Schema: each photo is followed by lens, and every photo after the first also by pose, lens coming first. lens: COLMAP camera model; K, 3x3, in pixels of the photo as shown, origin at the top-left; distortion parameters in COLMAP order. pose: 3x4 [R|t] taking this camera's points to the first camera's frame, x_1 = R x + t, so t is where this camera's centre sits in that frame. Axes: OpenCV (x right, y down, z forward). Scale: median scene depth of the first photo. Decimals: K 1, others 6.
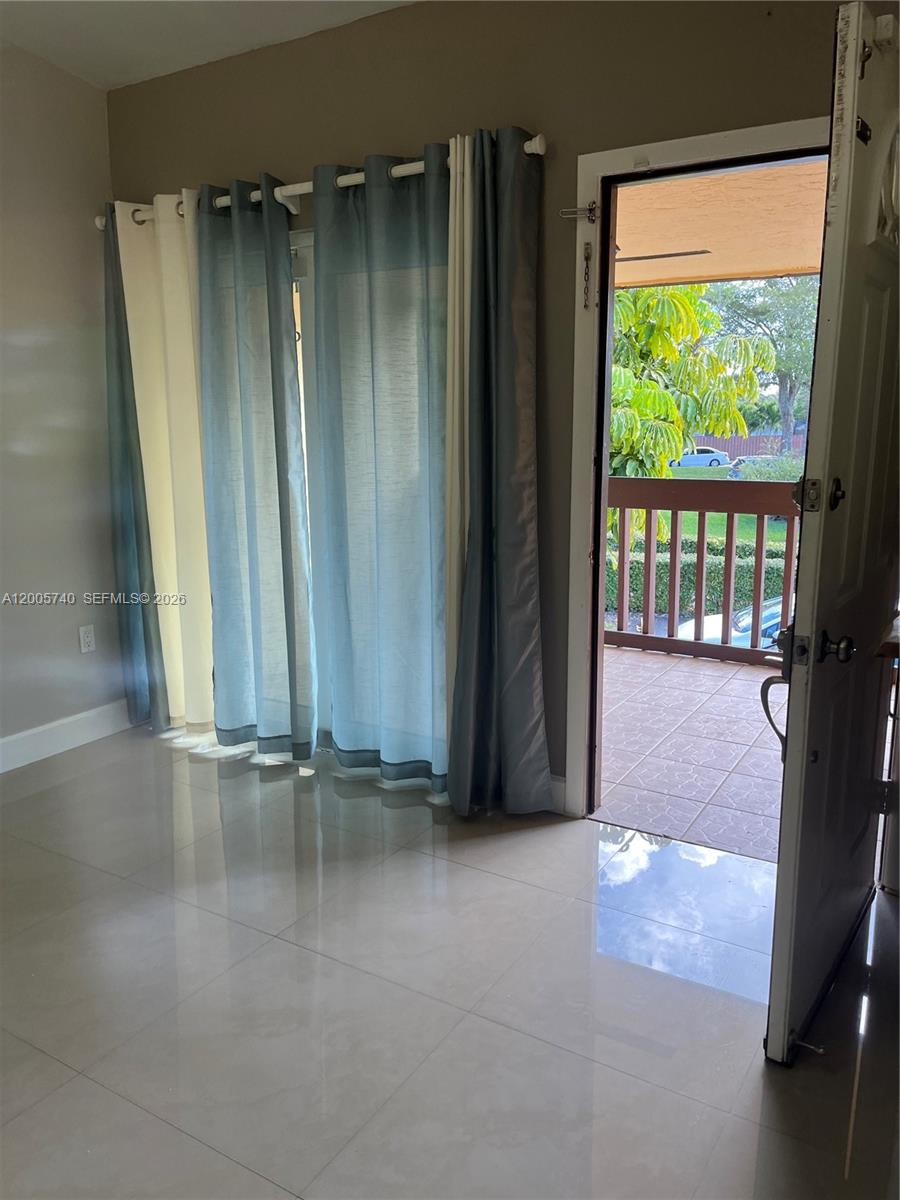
lens RADIAL K [[906.2, 0, 449.7], [0, 906.2, 599.7], [0, 0, 1]] dist [0.037978, 0.001745]
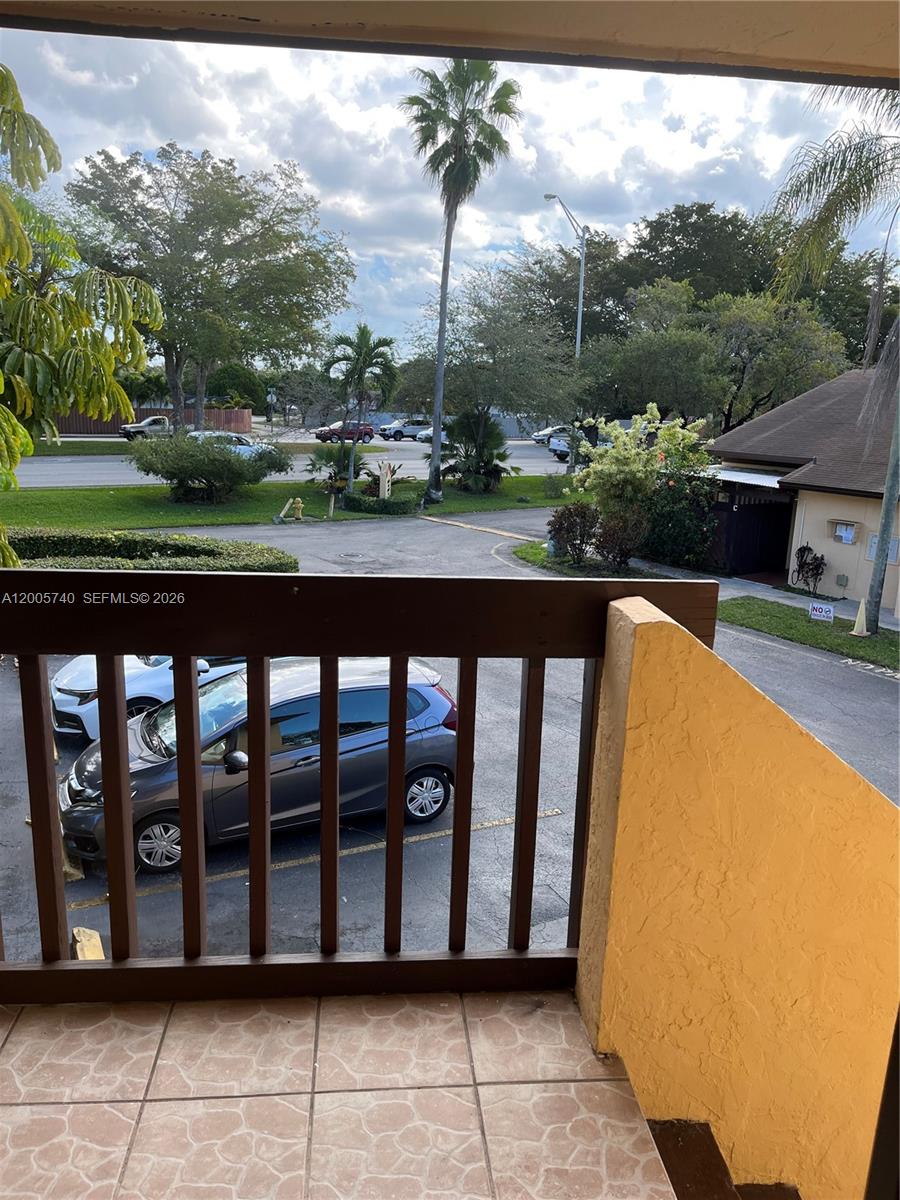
lens RADIAL K [[906.2, 0, 450.4], [0, 906.2, 601.4], [0, 0, 1]] dist [0.037978, 0.001745]
pose [[0.804835, -0.098165, 0.585323, 0.087418], [0.079304, 0.995170, 0.057857, -0.054993], [-0.588176, -0.000147, 0.808733, 0.257214]]
